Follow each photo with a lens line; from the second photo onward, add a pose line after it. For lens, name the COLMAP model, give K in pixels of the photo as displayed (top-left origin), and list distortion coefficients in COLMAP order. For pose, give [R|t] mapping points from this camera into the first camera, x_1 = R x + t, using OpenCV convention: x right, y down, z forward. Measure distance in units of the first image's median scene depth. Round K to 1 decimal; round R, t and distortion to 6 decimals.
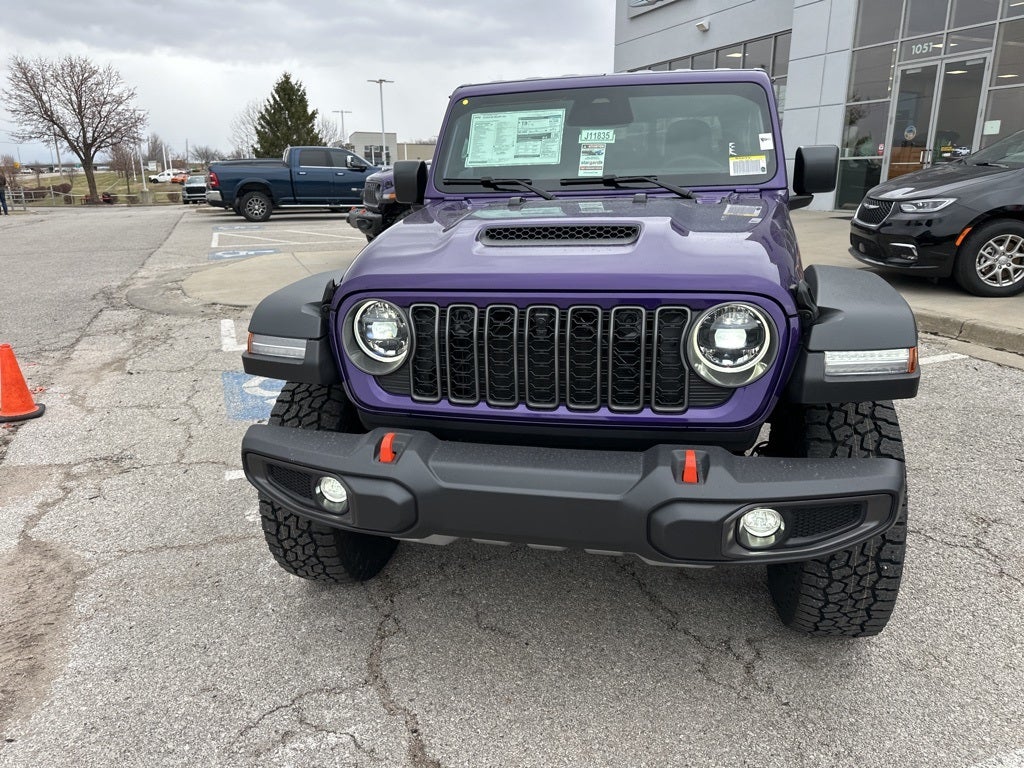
lens RADIAL K [[711.2, 0, 511.8], [0, 711.2, 388.8], [0, 0, 1]] dist [0.044448, -0.051397]
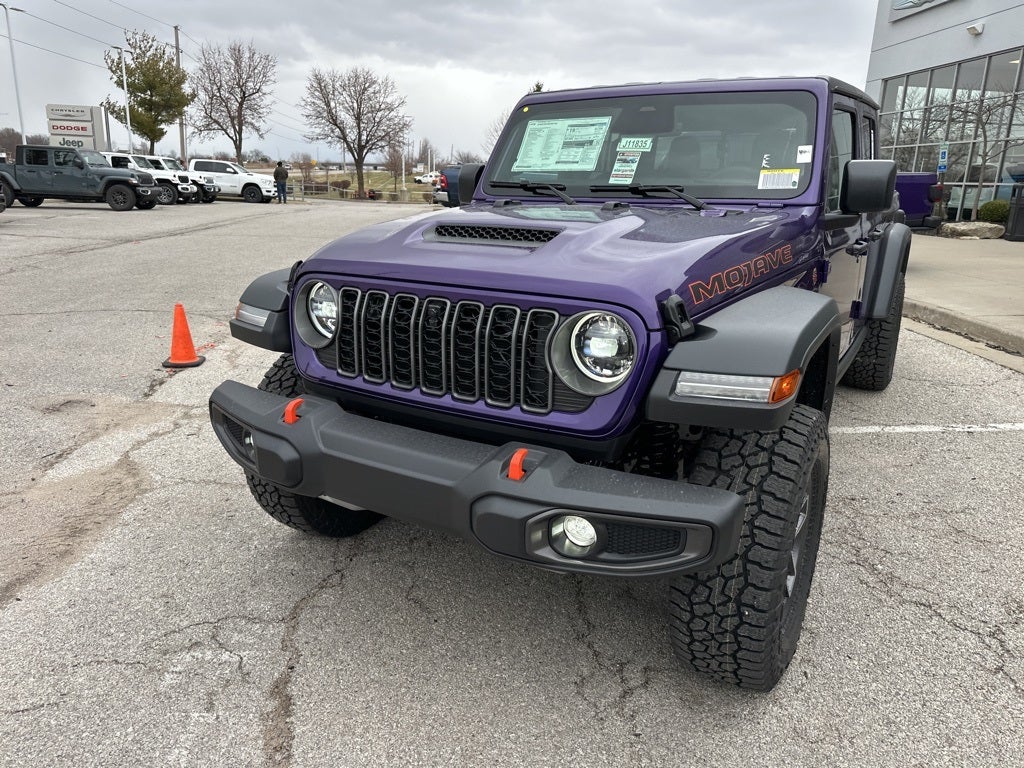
lens RADIAL K [[711.2, 0, 512.0], [0, 711.2, 384.0], [0, 0, 1]] dist [0.053511, -0.062884]
pose [[0.947102, 0.123004, -0.296426, 0.297057], [-0.128062, 0.991763, 0.002370, -0.003932], [0.294276, 0.035716, 0.955053, 0.012918]]
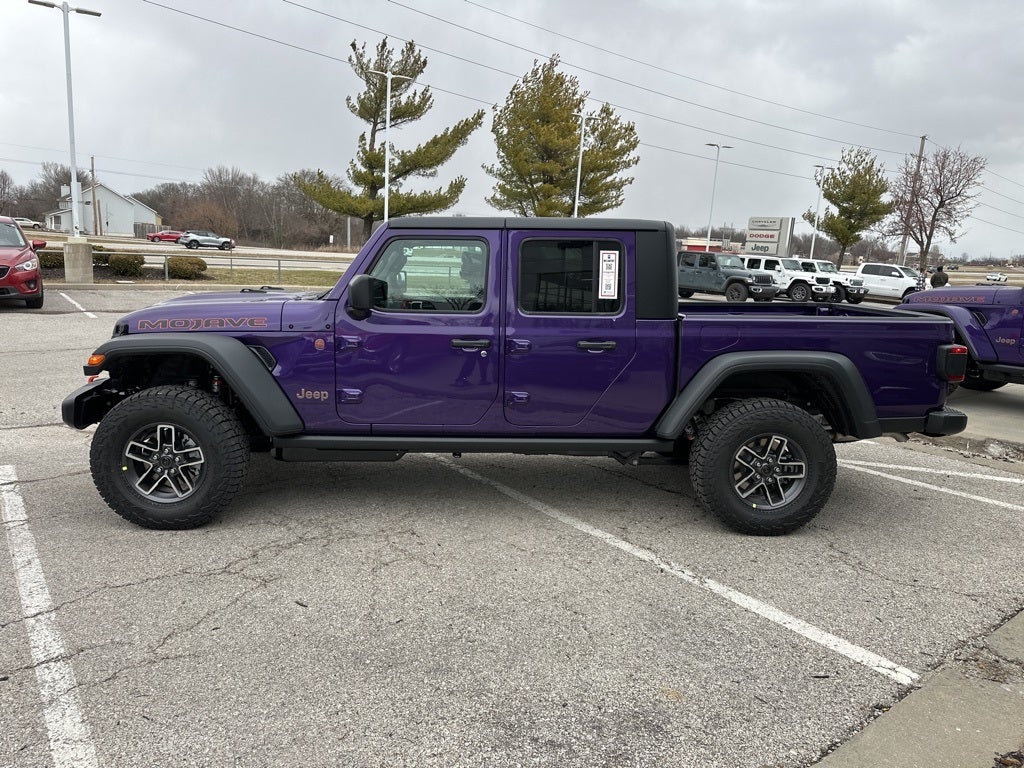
lens RADIAL K [[711.2, 0, 512.0], [0, 711.2, 384.0], [0, 0, 1]] dist [0.053511, -0.062884]
pose [[0.265626, 0.203221, -0.942414, 1.843811], [-0.331028, 0.937325, 0.108821, -0.392974], [0.905463, 0.283059, 0.316250, 0.928391]]
